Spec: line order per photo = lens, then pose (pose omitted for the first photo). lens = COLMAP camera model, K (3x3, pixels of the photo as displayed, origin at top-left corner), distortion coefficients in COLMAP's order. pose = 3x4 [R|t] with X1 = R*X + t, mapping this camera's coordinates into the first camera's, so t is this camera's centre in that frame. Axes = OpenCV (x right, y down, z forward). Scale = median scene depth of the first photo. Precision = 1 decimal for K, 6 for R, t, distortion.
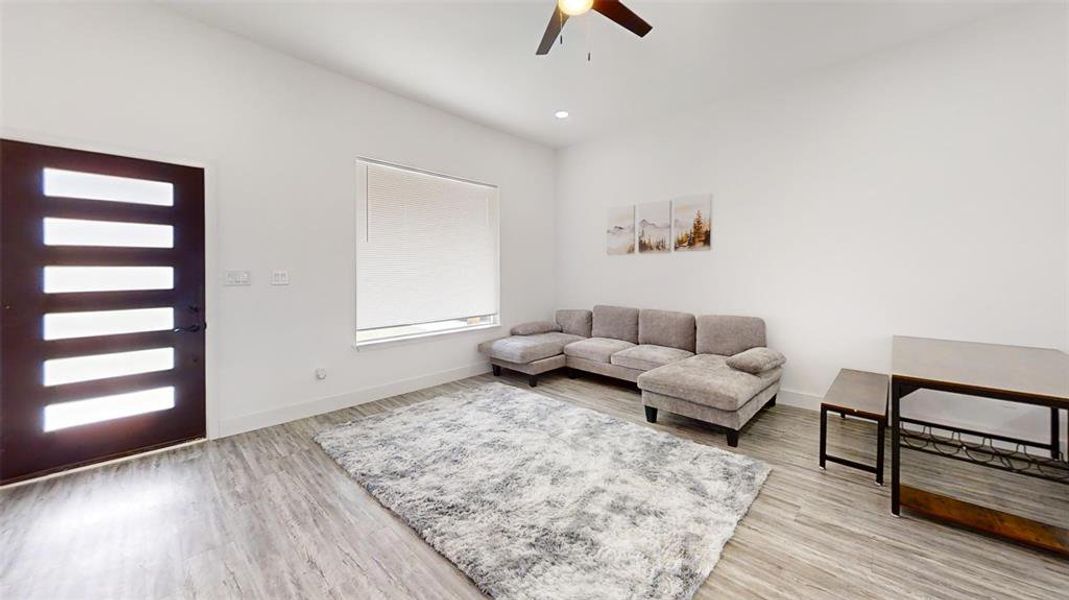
lens RADIAL K [[377.2, 0, 537.3], [0, 377.2, 271.6], [0, 0, 1]] dist [0.001471, 0.000136]
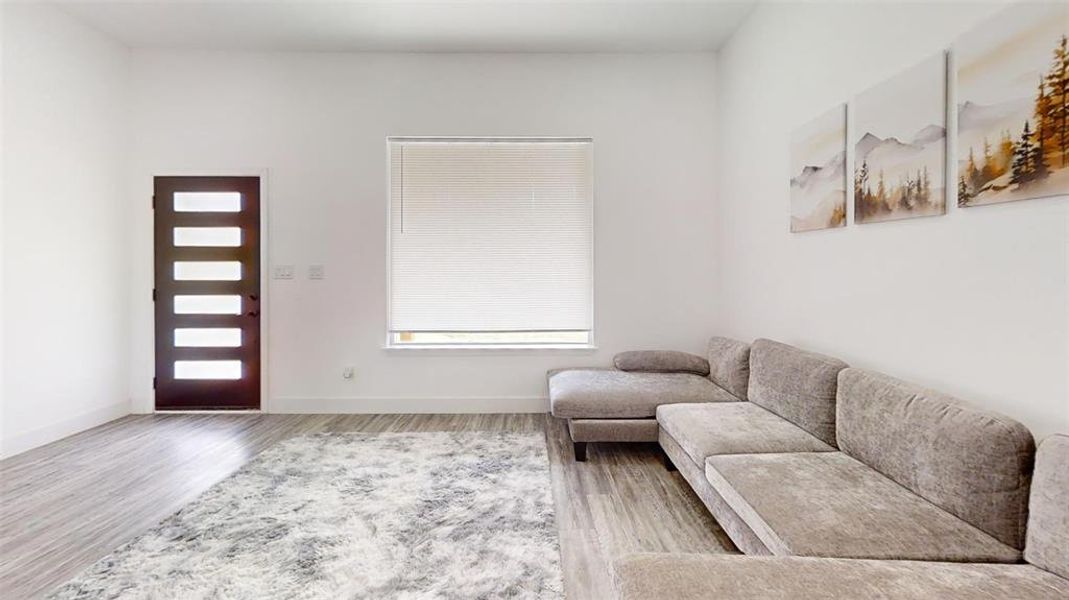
lens RADIAL K [[377.2, 0, 537.3], [0, 377.2, 271.6], [0, 0, 1]] dist [0.001471, 0.000136]
pose [[0.694413, 0.017169, -0.719372, 0.348267], [-0.004469, 0.999799, 0.019548, -0.006326], [0.719563, -0.010360, 0.694350, 0.530567]]
